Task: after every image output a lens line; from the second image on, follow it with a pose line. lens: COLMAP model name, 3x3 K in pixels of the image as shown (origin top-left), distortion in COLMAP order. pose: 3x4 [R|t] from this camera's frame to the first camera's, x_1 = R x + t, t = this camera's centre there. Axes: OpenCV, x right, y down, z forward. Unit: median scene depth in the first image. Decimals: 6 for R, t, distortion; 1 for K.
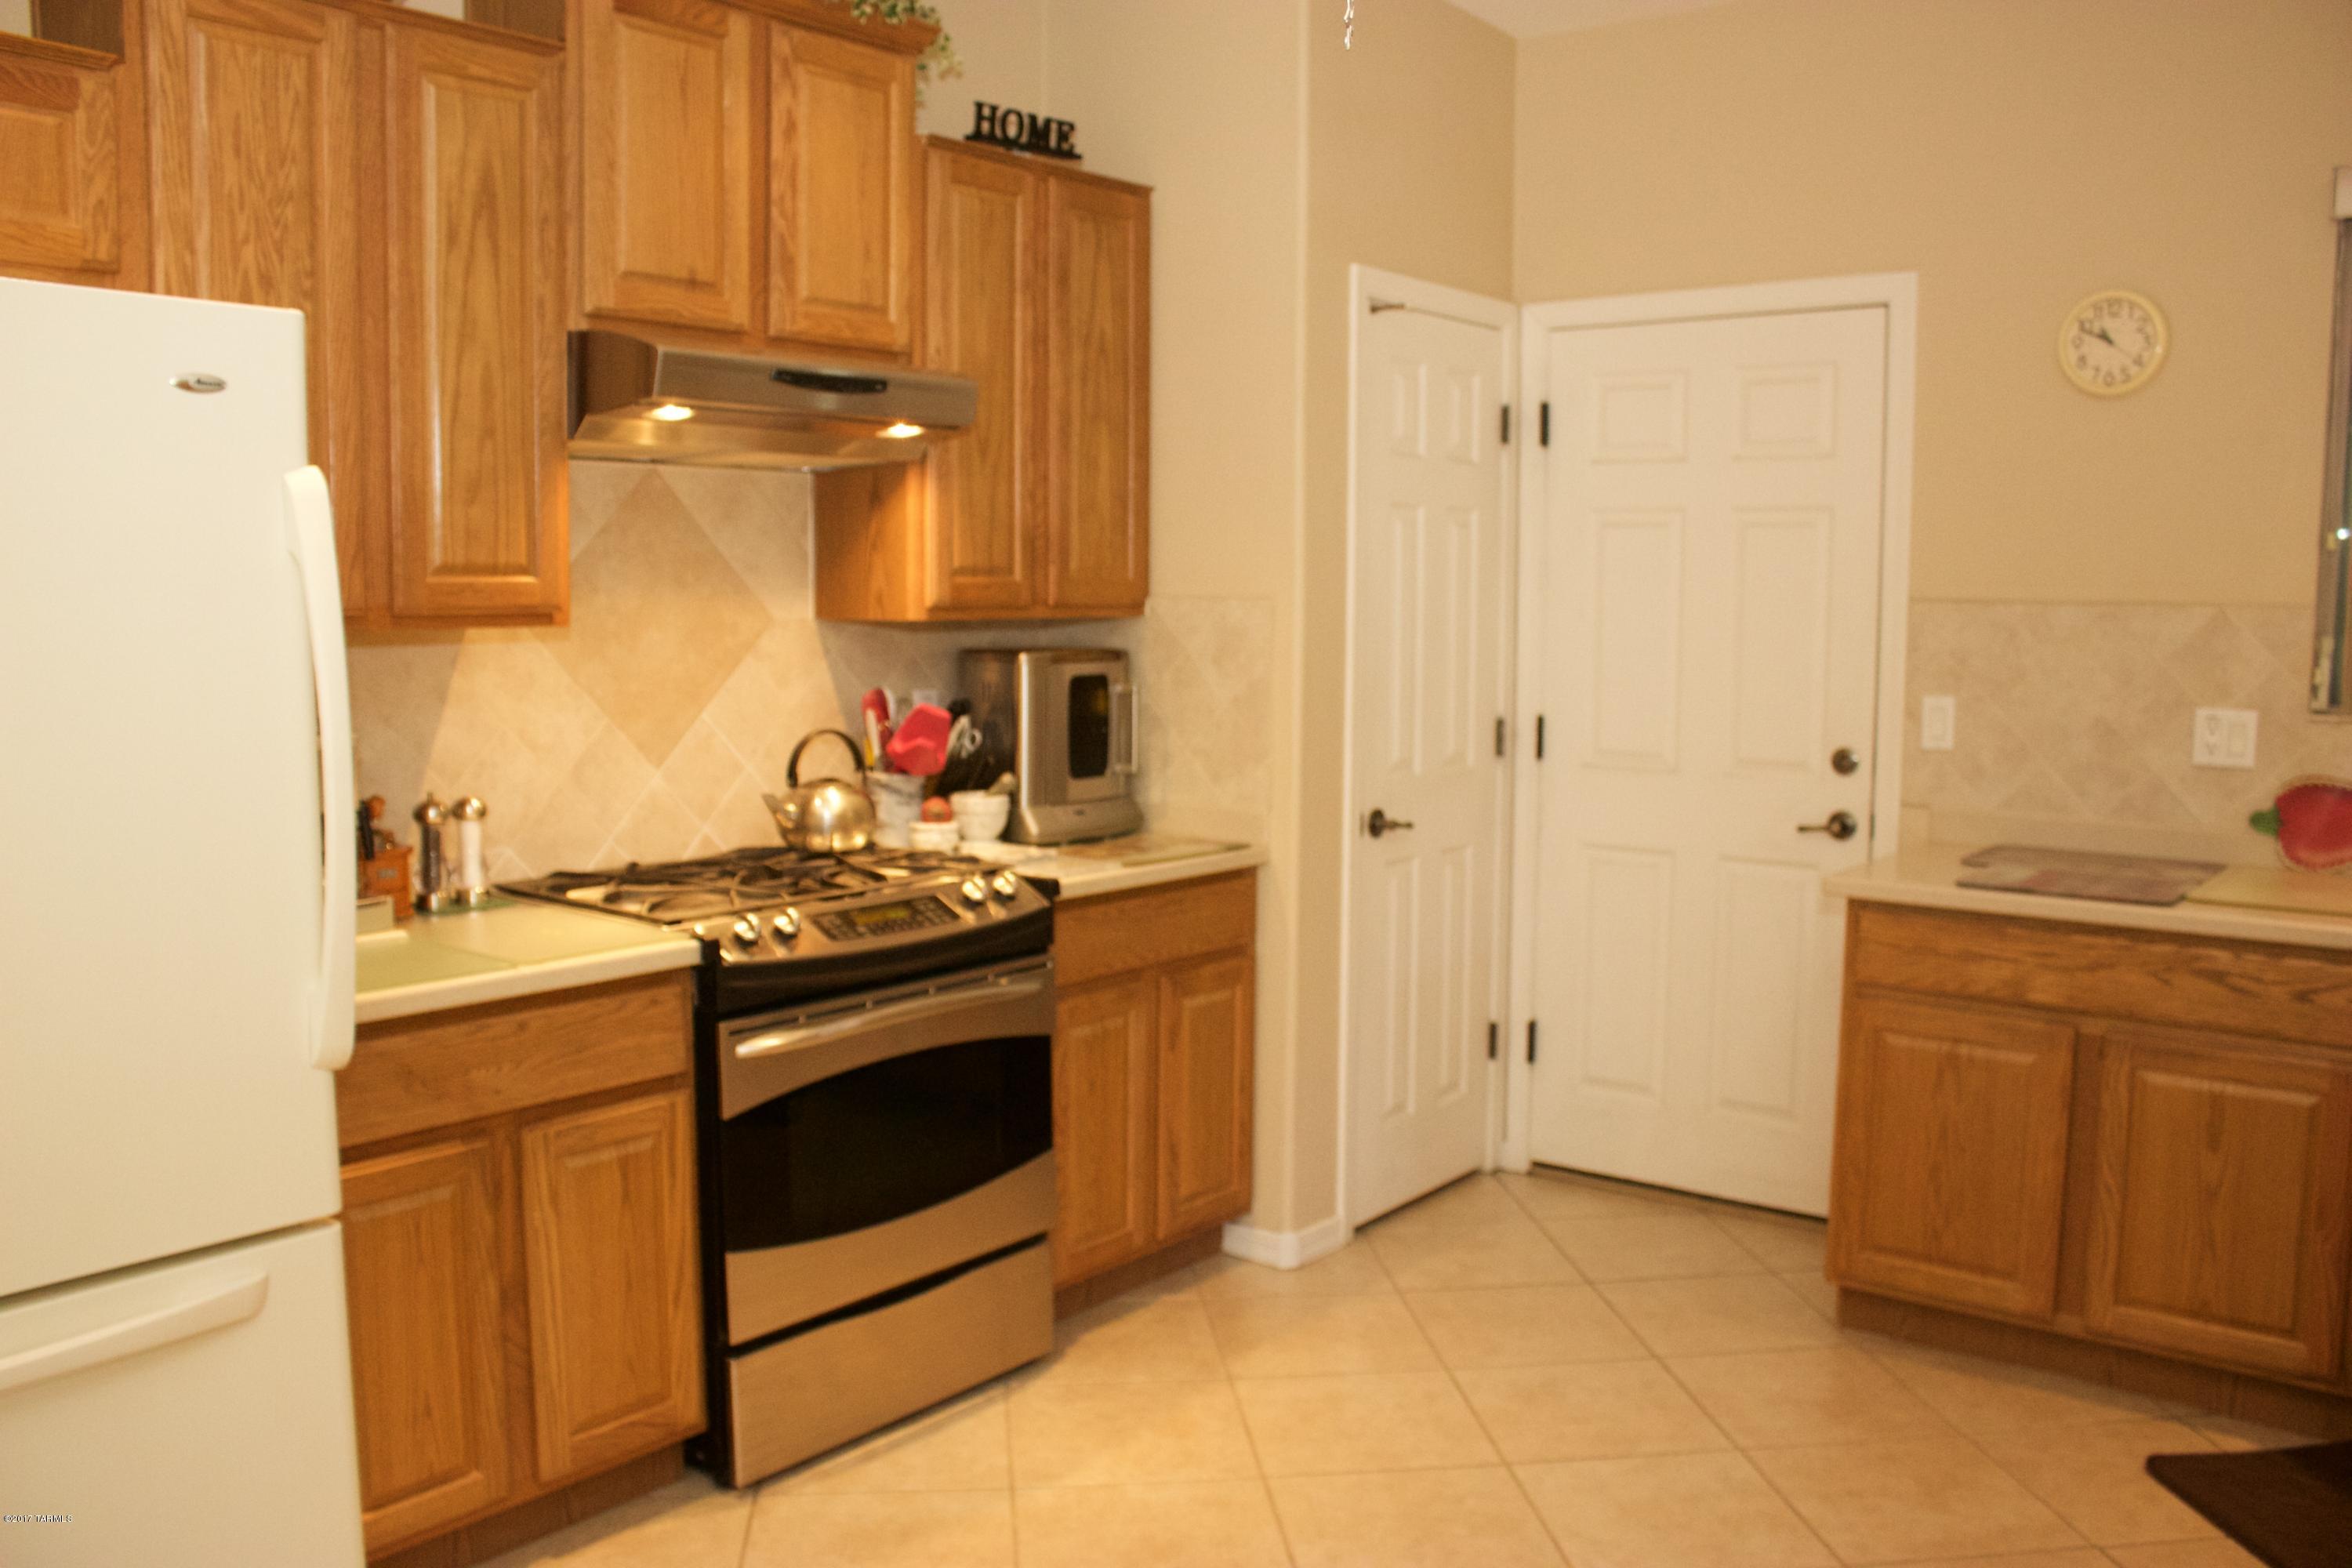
lens RADIAL K [[1944.8, 0, 1176.0], [0, 1944.8, 784.0], [0, 0, 1]] dist [-0.152097, 0.137523]
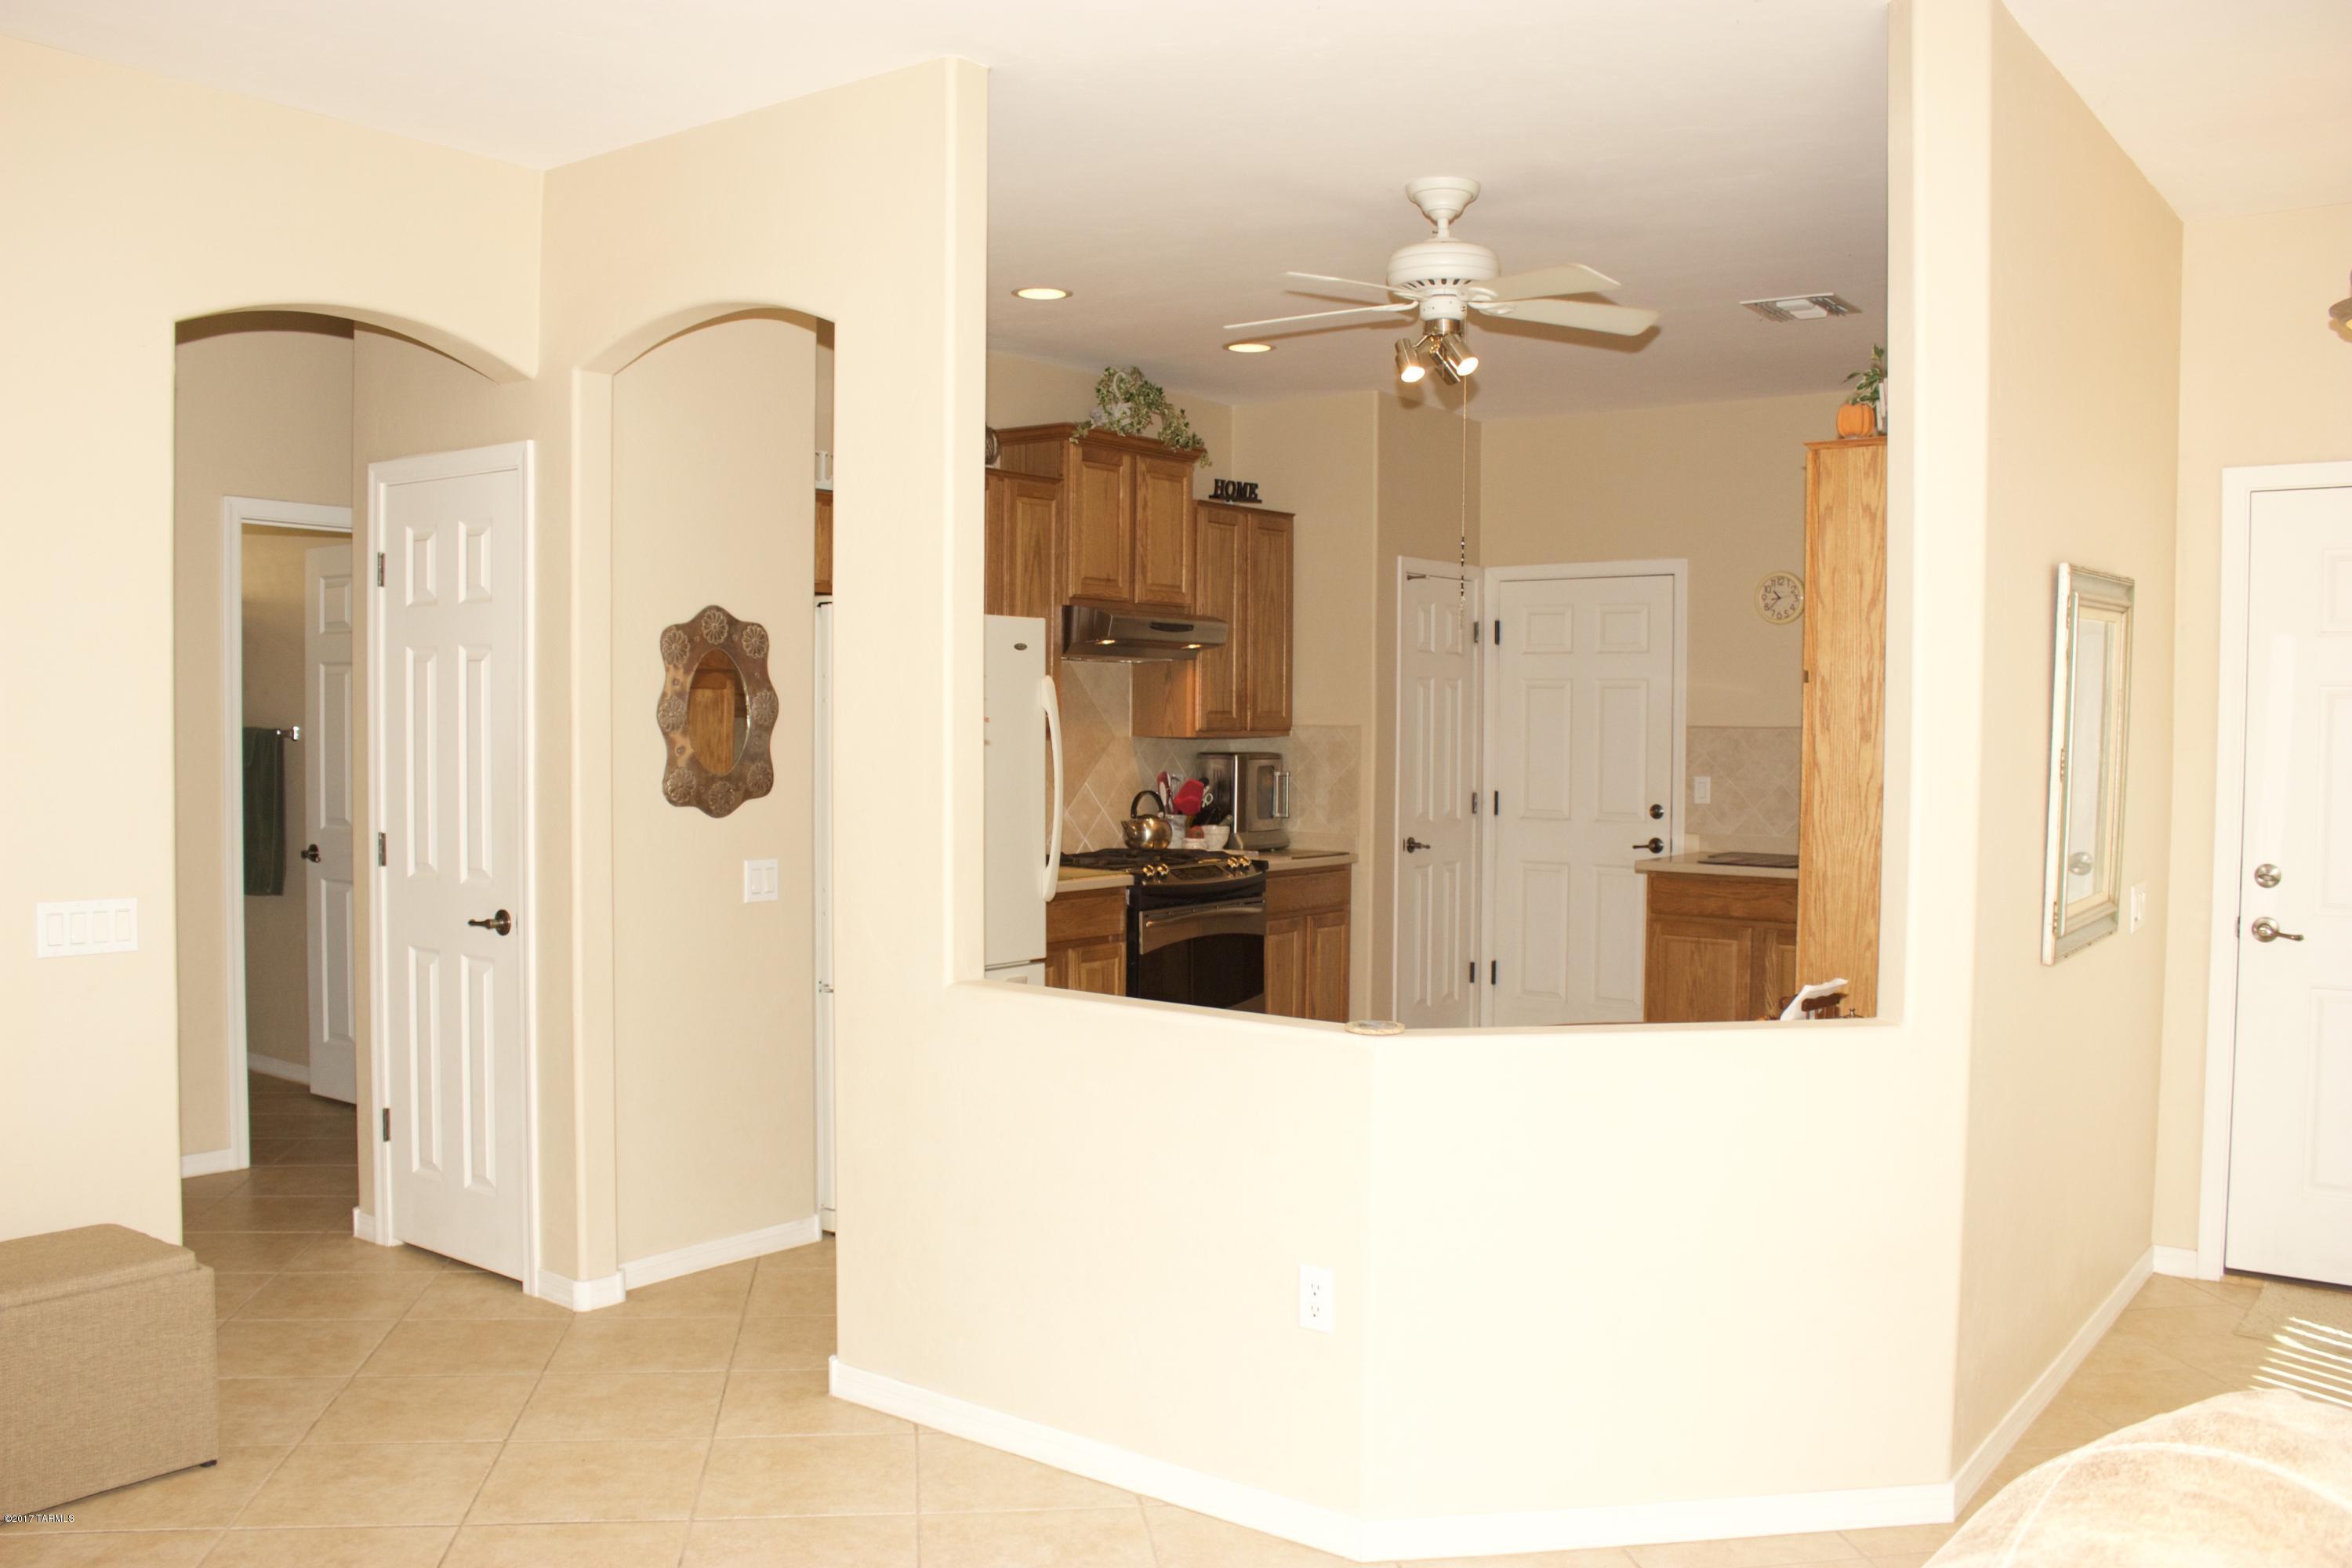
lens RADIAL K [[1944.8, 0, 1176.0], [0, 1944.8, 784.0], [0, 0, 1]] dist [-0.152097, 0.137523]
pose [[0.999740, 0.000113, 0.022792, -0.197474], [0.001415, 0.997753, -0.066989, 0.101777], [-0.022749, 0.067004, 0.997493, -1.037763]]
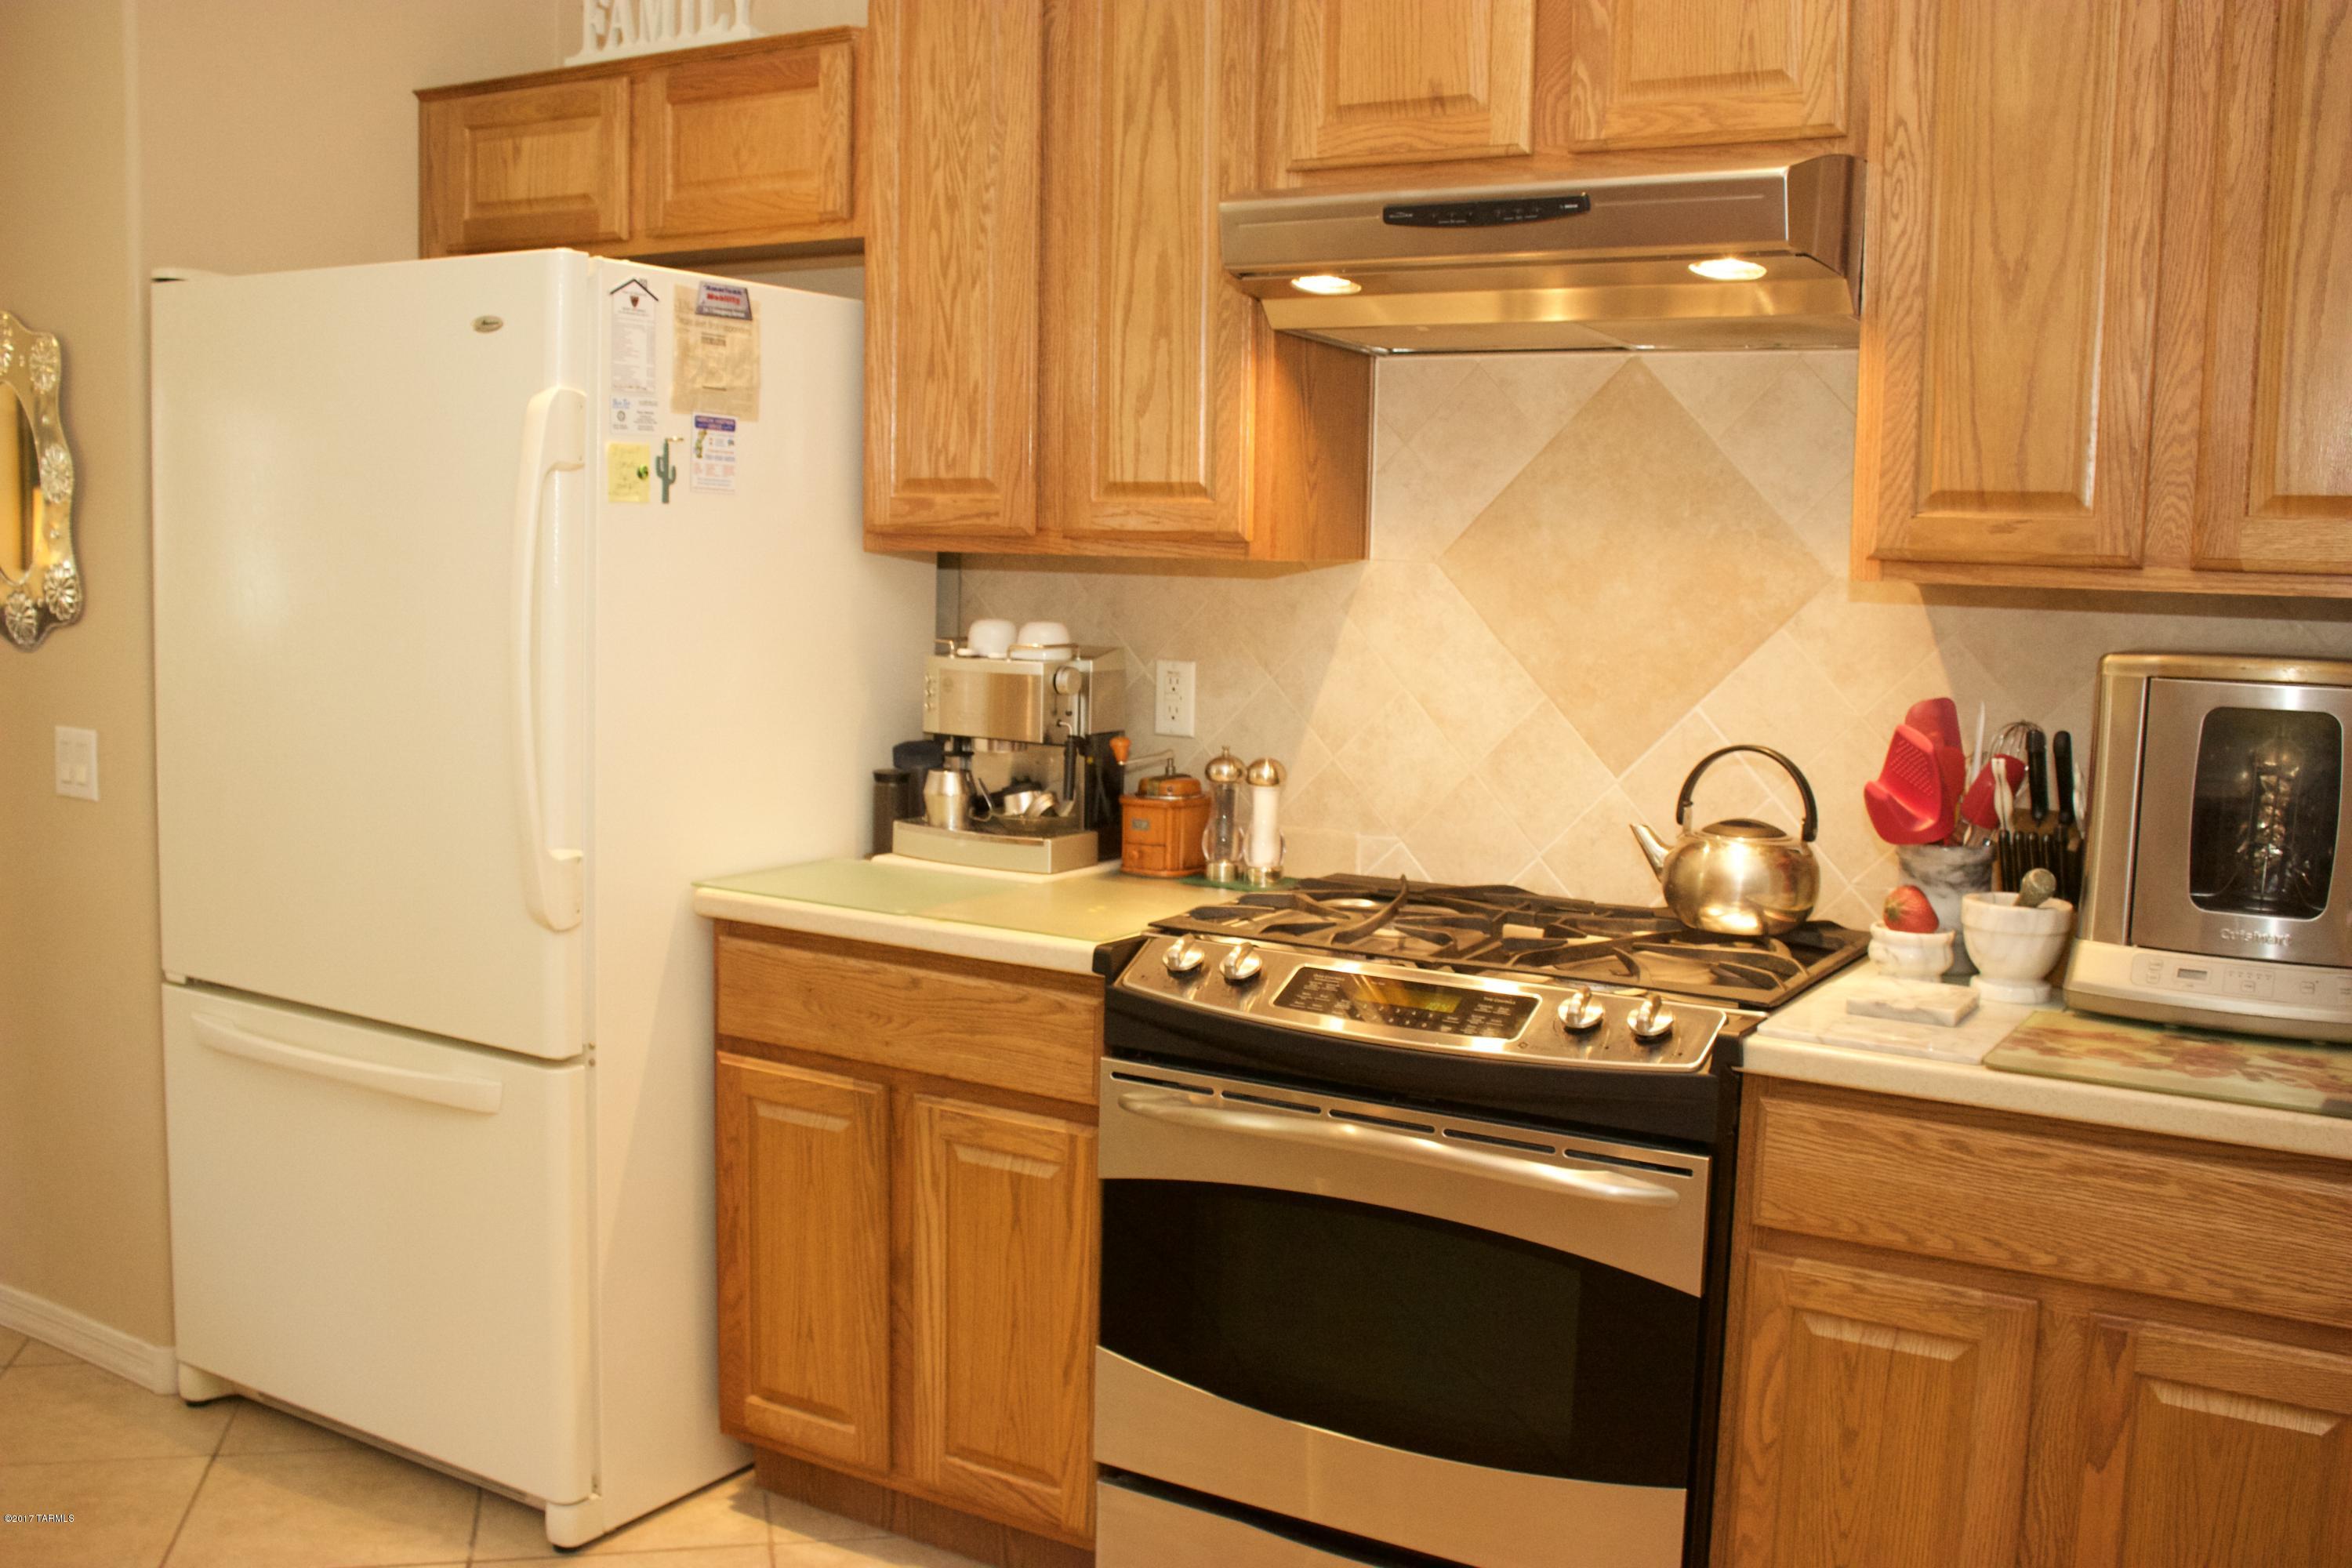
lens RADIAL K [[2245.7, 0, 1176.0], [0, 2245.7, 784.0], [0, 0, 1]] dist [-0.103796, -0.007216]
pose [[0.107636, 0.106494, -0.988470, 0.533860], [-0.123582, 0.987968, 0.092983, -0.060938], [0.986480, 0.112149, 0.119502, 0.724522]]
